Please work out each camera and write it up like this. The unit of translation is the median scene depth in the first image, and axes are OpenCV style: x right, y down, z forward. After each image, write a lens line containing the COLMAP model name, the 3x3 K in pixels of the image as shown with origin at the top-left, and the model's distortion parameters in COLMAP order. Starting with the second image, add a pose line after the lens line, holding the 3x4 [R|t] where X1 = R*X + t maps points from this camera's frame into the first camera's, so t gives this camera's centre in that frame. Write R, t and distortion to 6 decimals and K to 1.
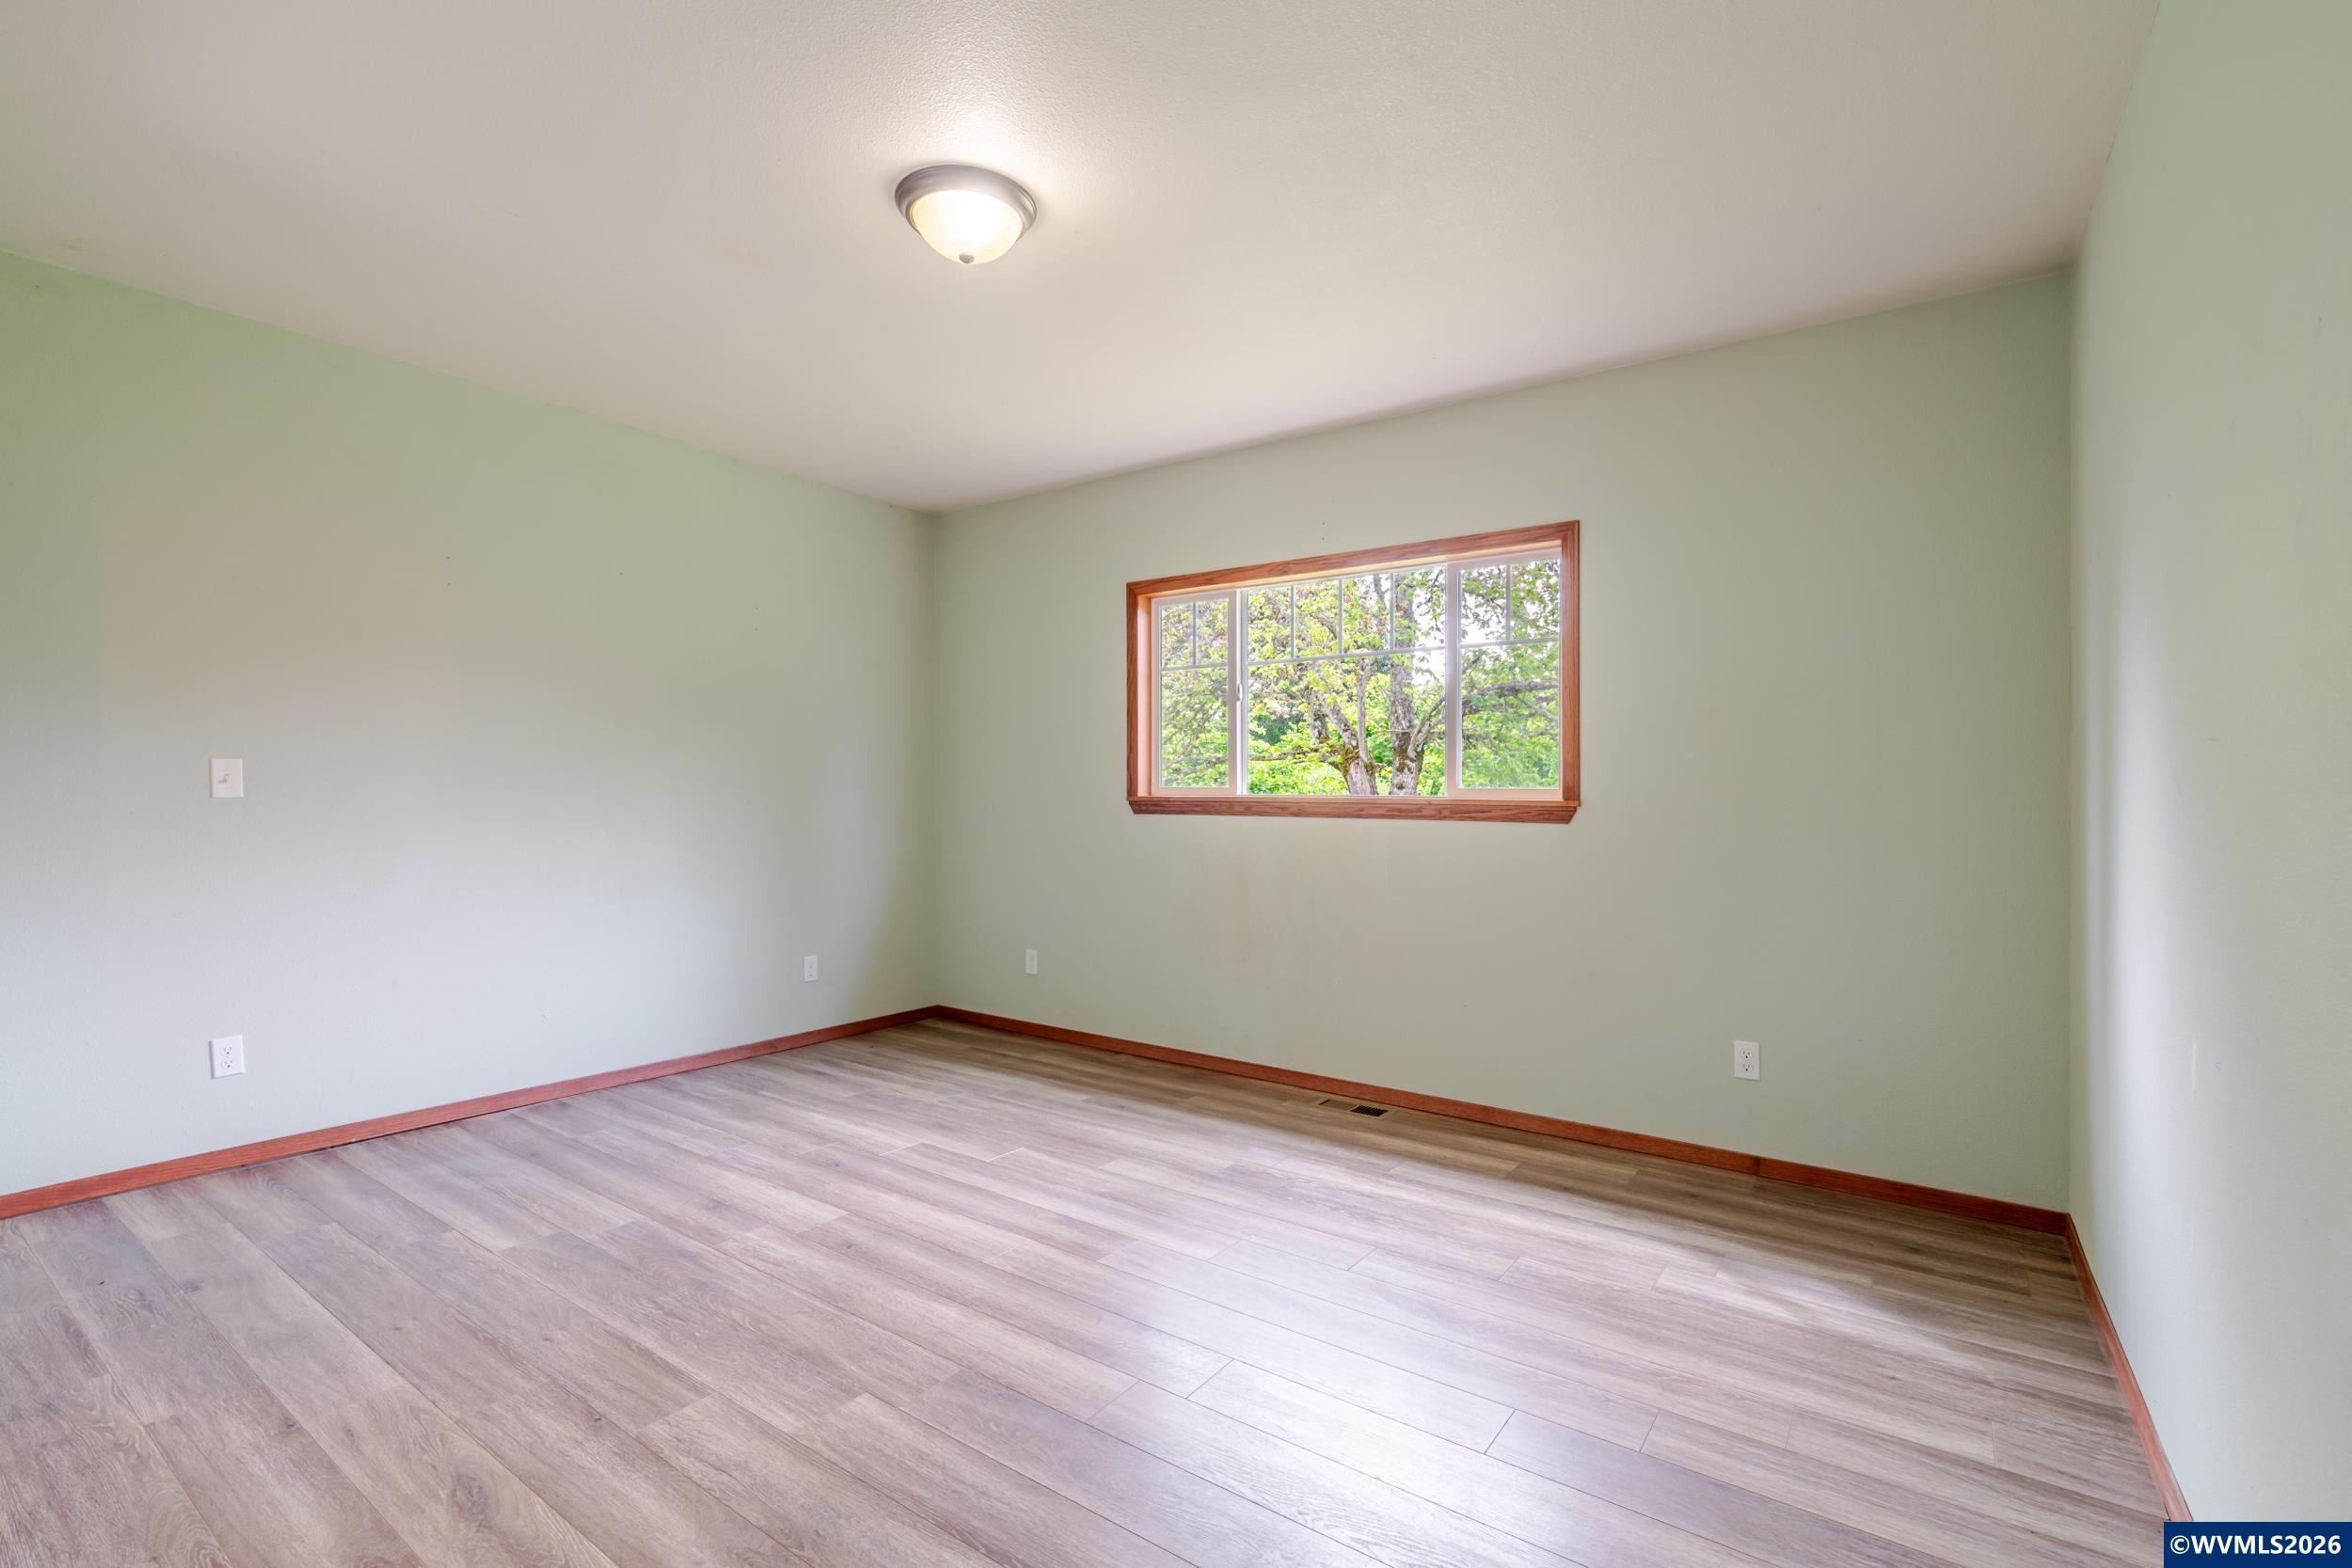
lens RADIAL K [[1061.1, 0, 1165.8], [0, 1061.1, 801.6], [0, 0, 1]] dist [0.000573, 0.000328]
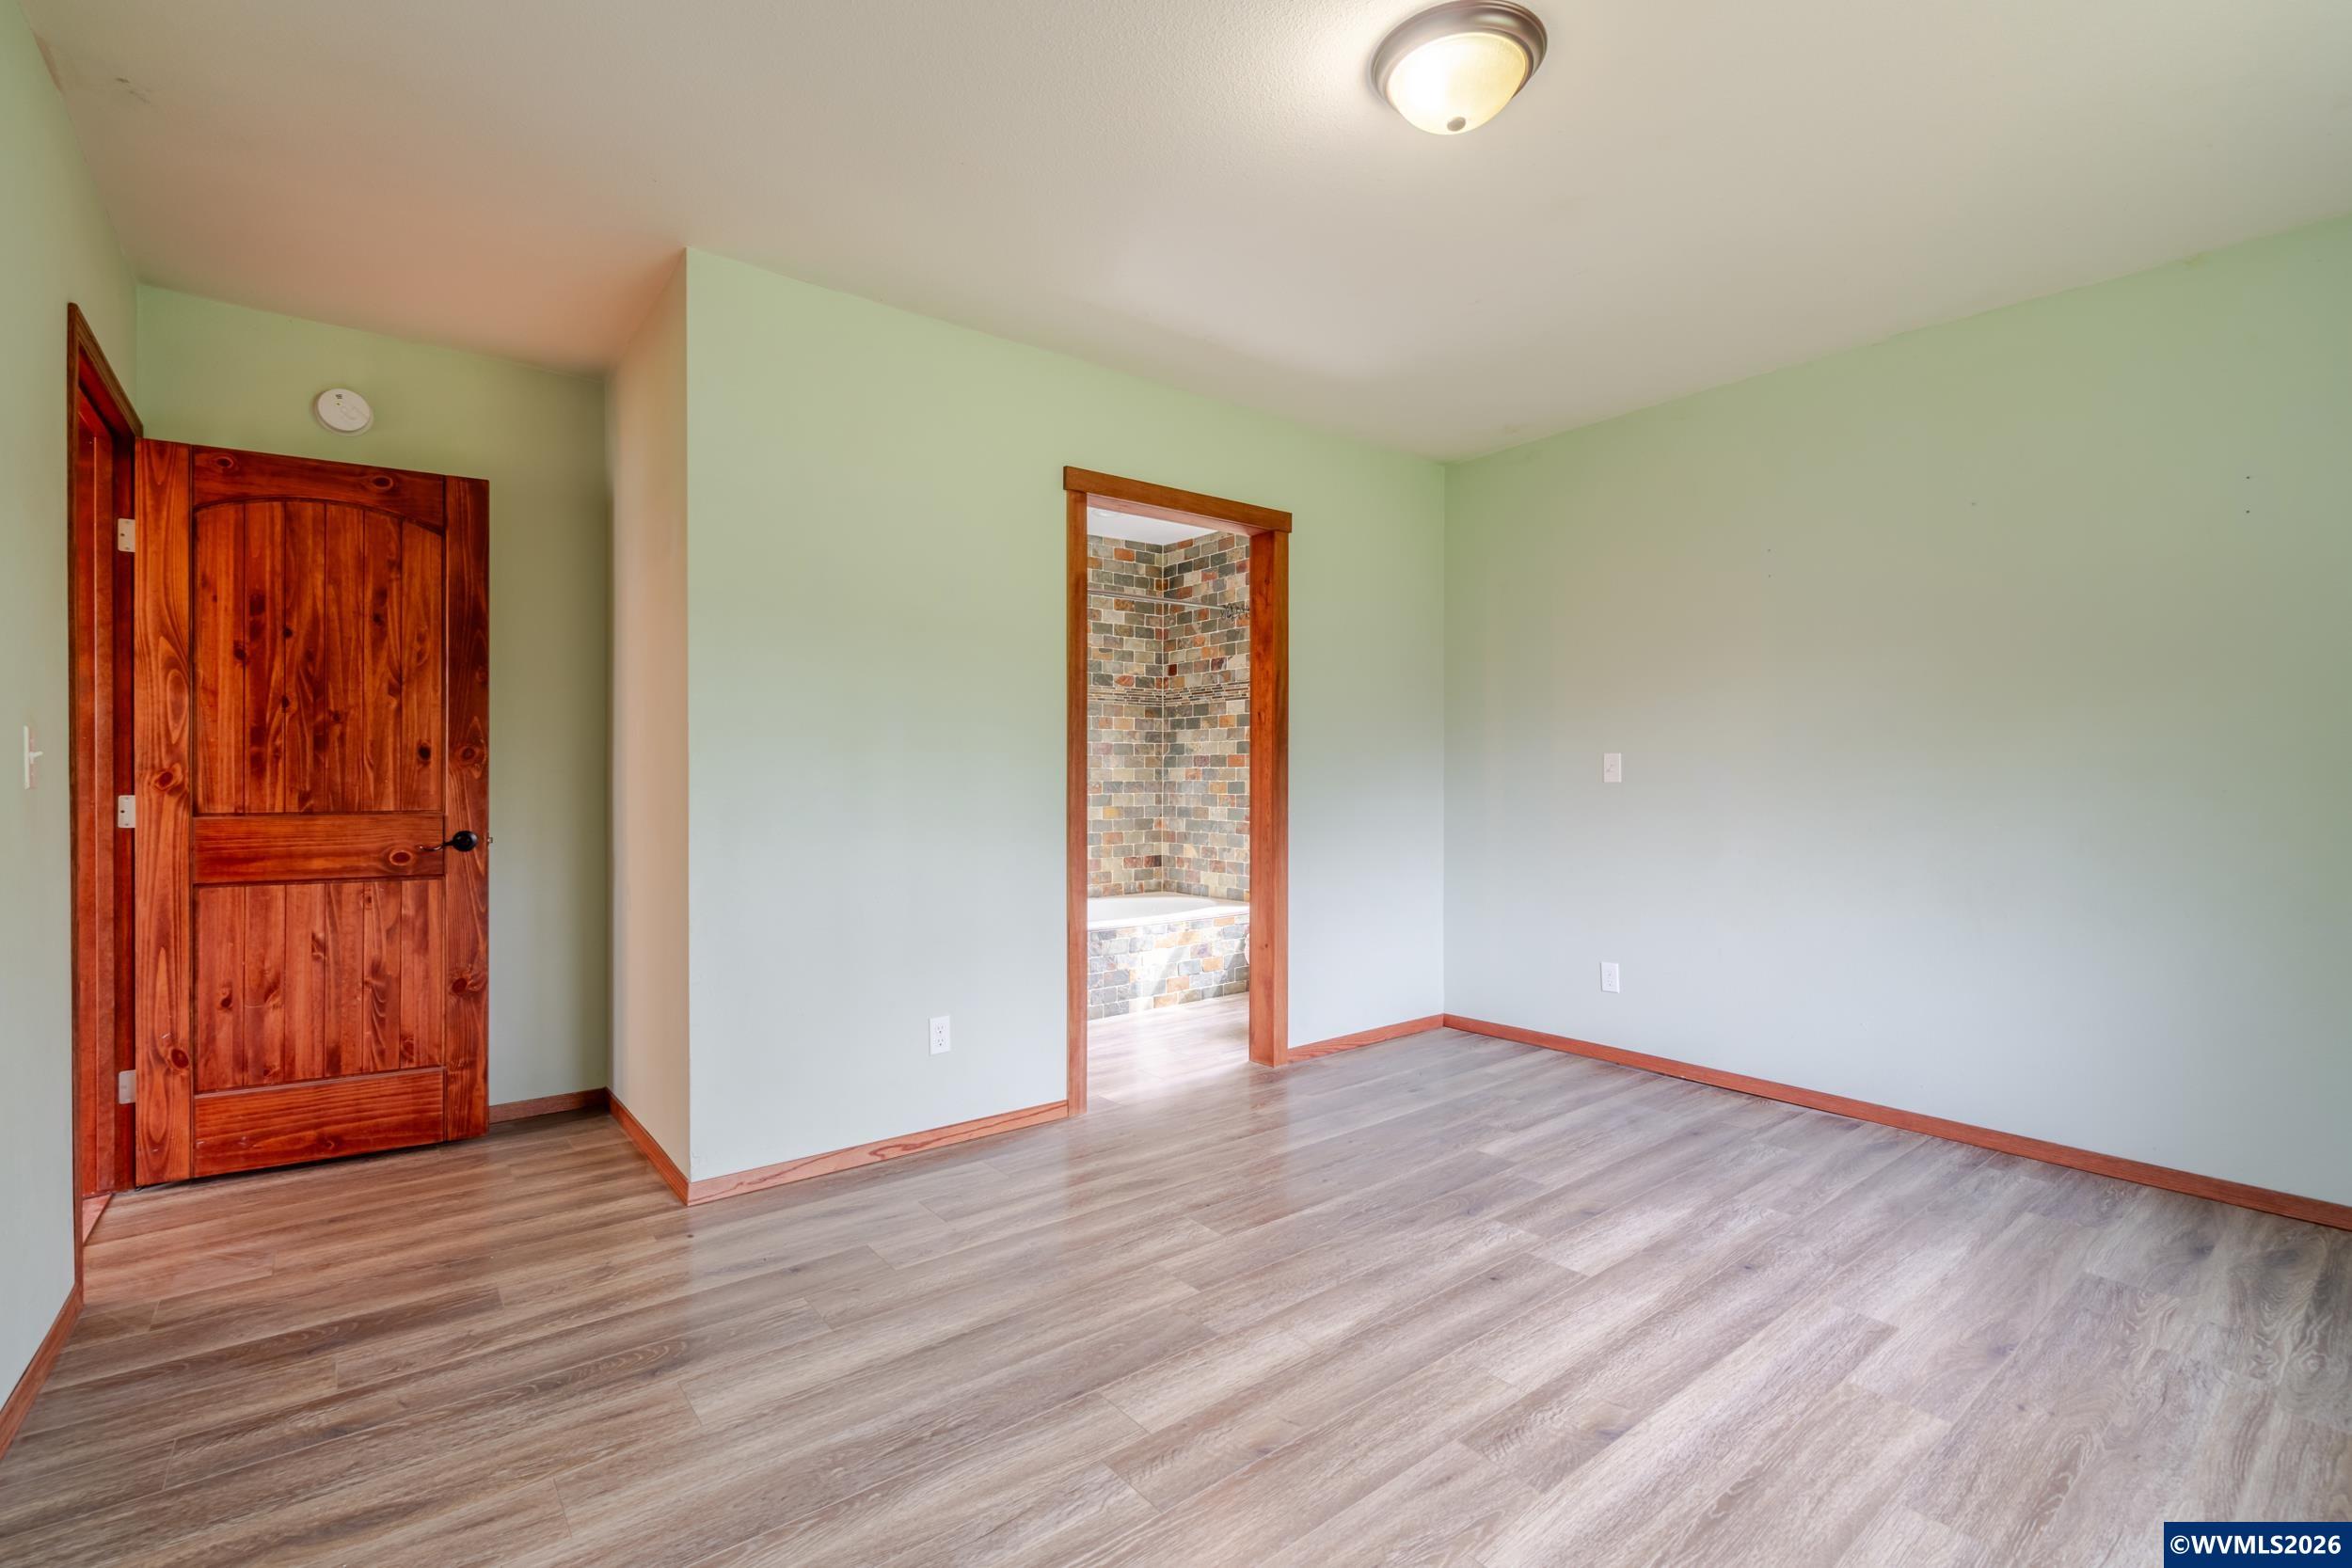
lens RADIAL K [[1061.1, 0, 1165.8], [0, 1061.1, 801.6], [0, 0, 1]] dist [0.000573, 0.000328]
pose [[-0.268466, 0.019715, -0.963087, 0.537541], [-0.008210, 0.999707, 0.022753, -0.005290], [0.963254, 0.014016, -0.268226, 0.810613]]
